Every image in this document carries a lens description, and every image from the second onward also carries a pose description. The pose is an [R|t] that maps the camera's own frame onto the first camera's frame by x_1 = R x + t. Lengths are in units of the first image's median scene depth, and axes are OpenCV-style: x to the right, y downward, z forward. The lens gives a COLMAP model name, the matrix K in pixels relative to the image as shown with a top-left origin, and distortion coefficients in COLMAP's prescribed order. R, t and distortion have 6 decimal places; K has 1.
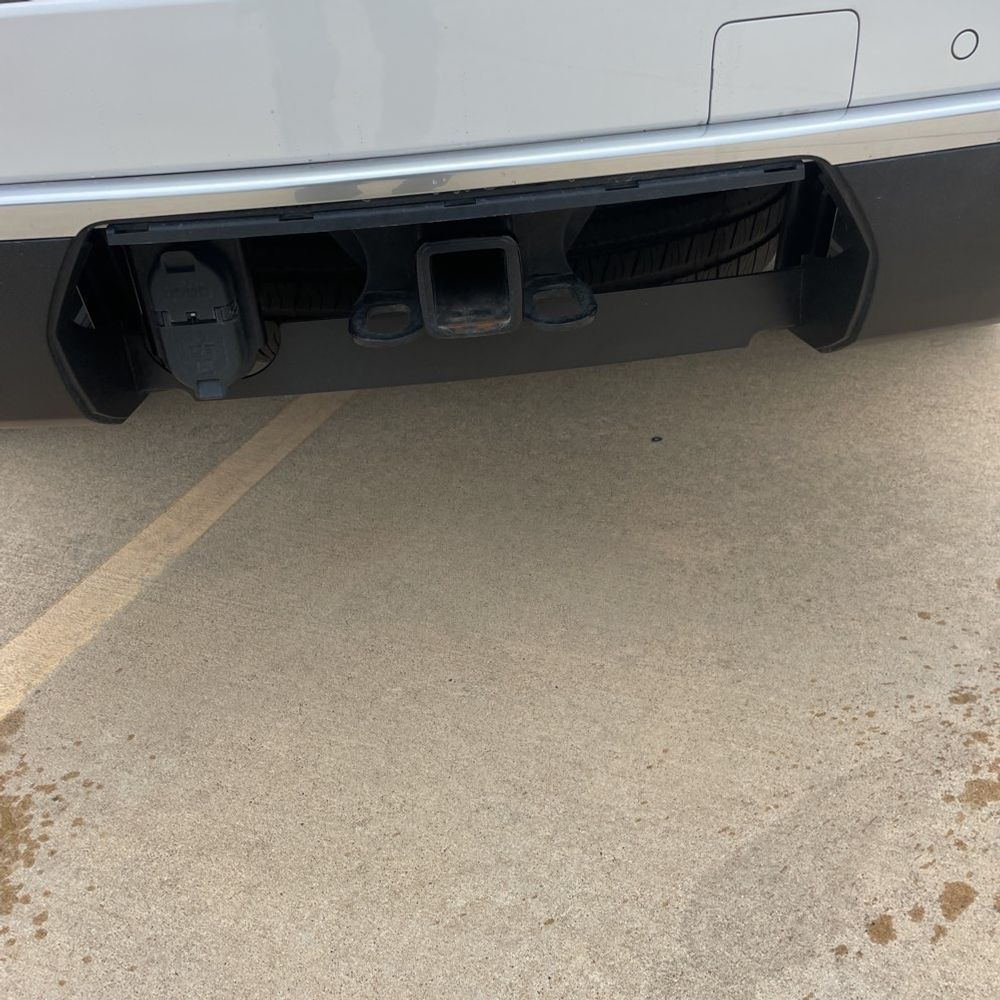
lens RADIAL K [[1004.8, 0, 500.8], [0, 1004.8, 487.9], [0, 0, 1]] dist [0.088555, -0.115783]
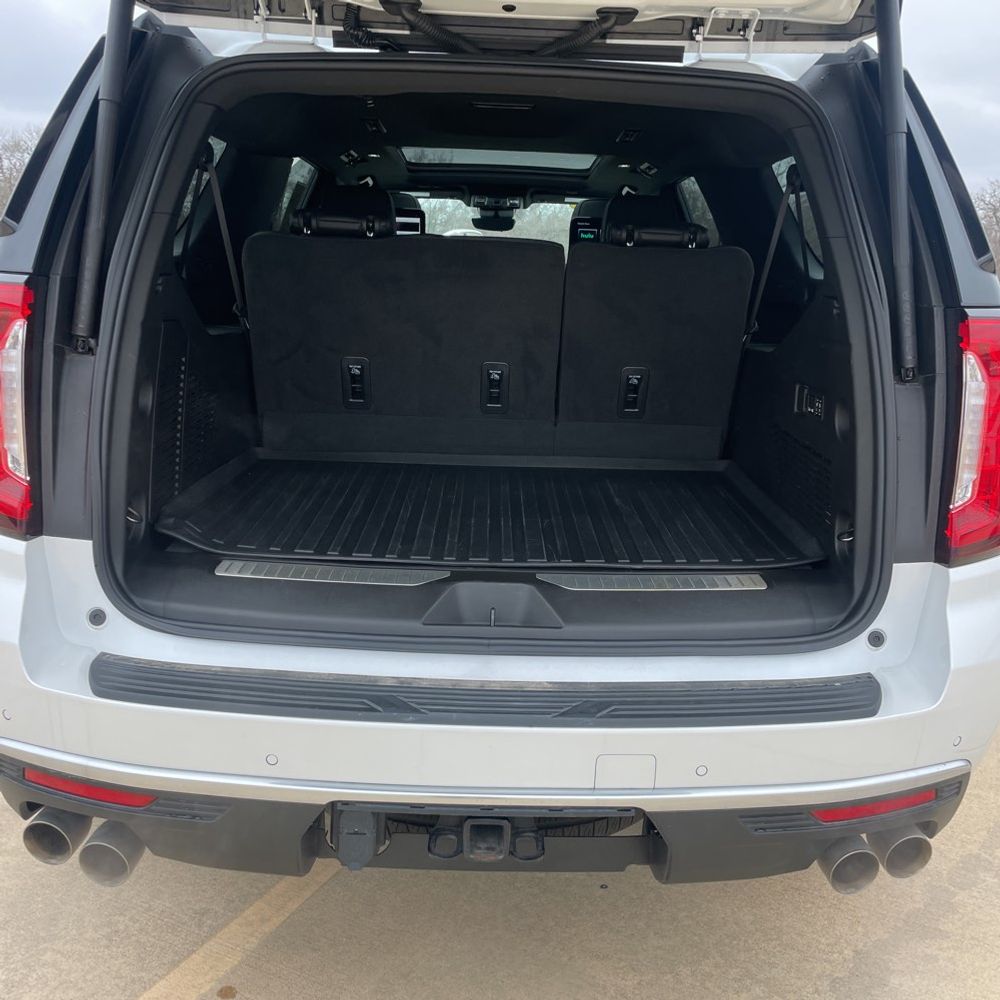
lens RADIAL K [[1004.8, 0, 500.8], [0, 1004.8, 487.9], [0, 0, 1]] dist [0.088555, -0.115783]
pose [[0.992322, 0.117720, -0.037928, -0.002681], [-0.123593, 0.932372, -0.339716, -0.077142], [-0.004628, 0.341796, 0.939763, -0.626788]]
